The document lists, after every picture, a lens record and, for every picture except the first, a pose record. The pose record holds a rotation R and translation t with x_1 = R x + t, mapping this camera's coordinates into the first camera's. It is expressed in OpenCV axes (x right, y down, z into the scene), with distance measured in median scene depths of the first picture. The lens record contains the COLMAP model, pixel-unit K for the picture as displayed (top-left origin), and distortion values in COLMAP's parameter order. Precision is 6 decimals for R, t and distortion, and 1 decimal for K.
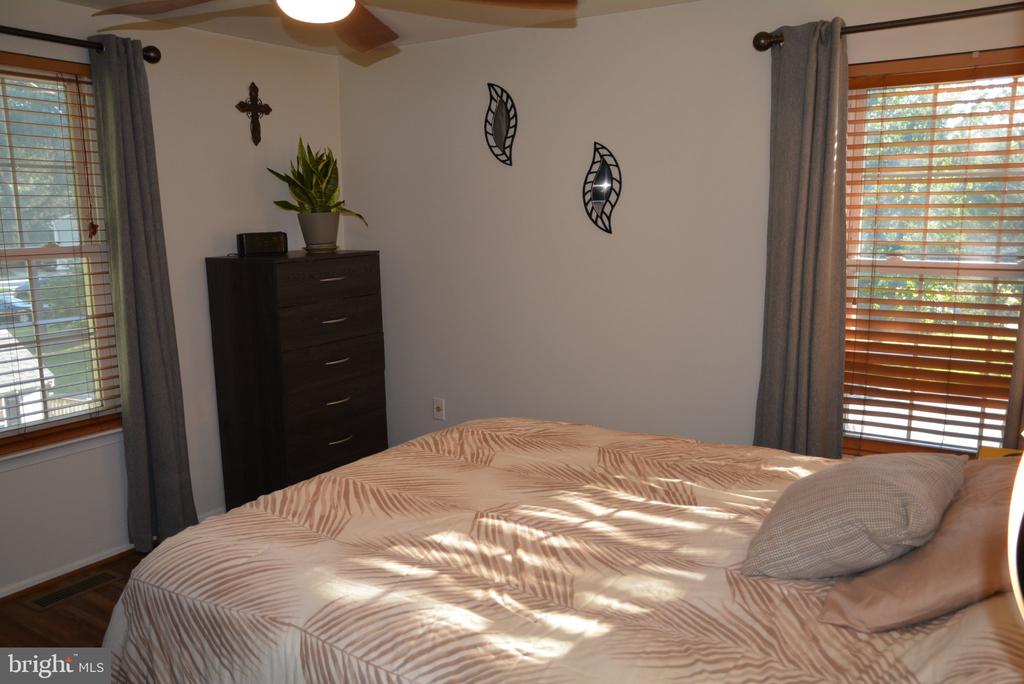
lens RADIAL K [[817.2, 0, 511.5], [0, 817.2, 345.3], [0, 0, 1]] dist [-0.084545, 0.109355]
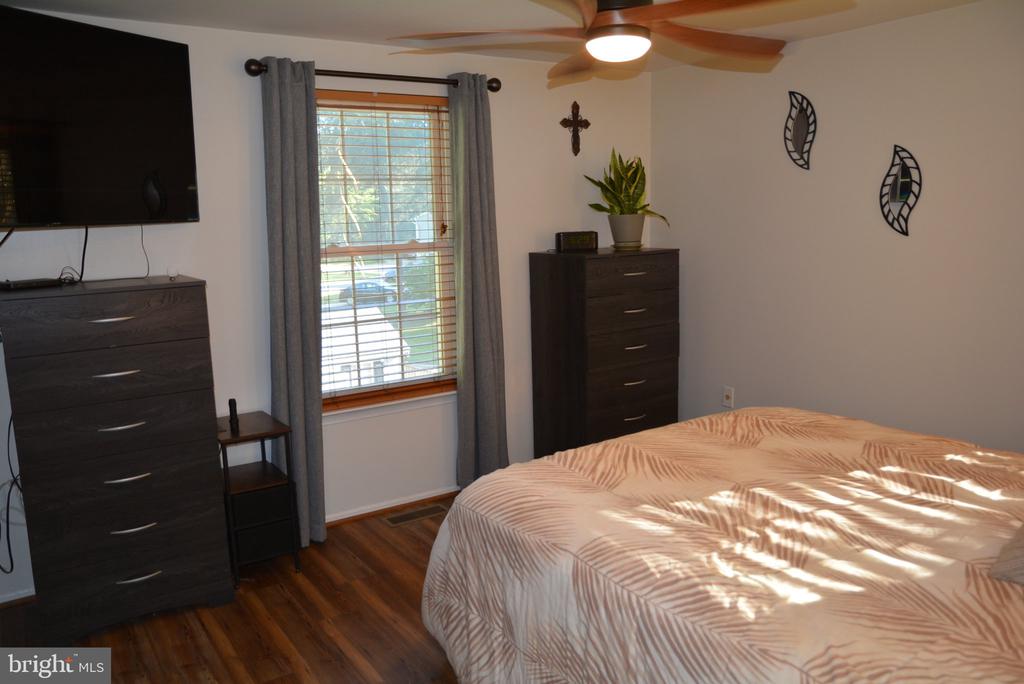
lens RADIAL K [[784.7, 0, 512.0], [0, 784.7, 342.0], [0, 0, 1]] dist [-0.079529, 0.075948]
pose [[0.924360, 0.055082, -0.377525, 0.043113], [-0.052236, 0.998476, 0.017783, 0.002753], [0.377929, 0.003282, 0.925829, -0.077493]]
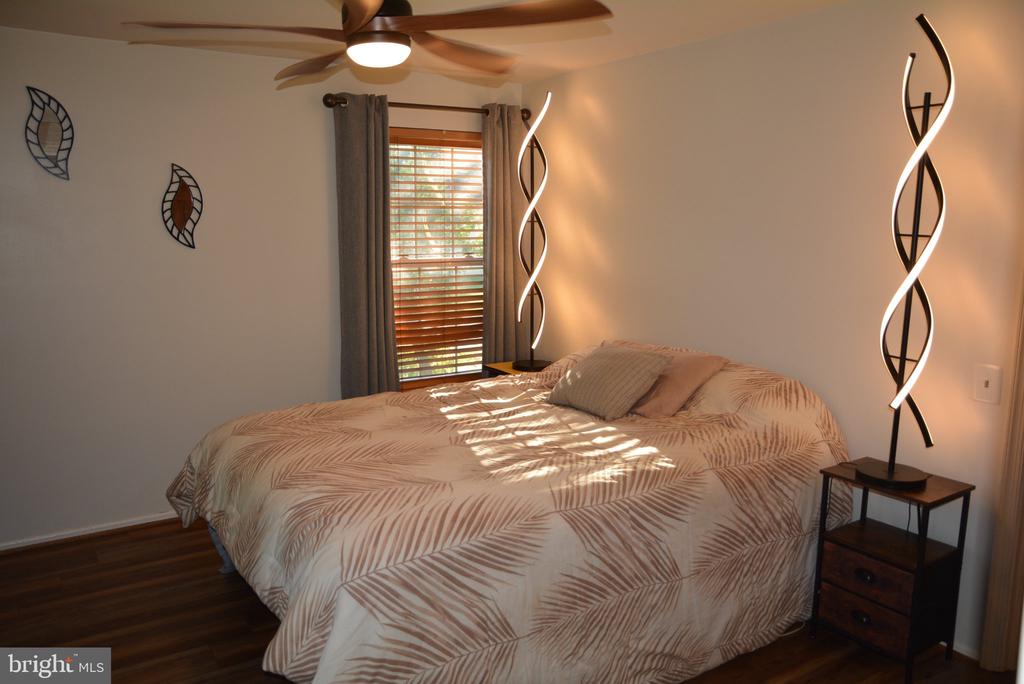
lens RADIAL K [[753.5, 0, 512.0], [0, 753.5, 342.0], [0, 0, 1]] dist [-0.003964, -0.000146]
pose [[0.420617, -0.134108, 0.897272, -0.718767], [0.150387, 0.985638, 0.076818, -0.031546], [-0.894687, 0.102628, 0.434744, 0.221415]]
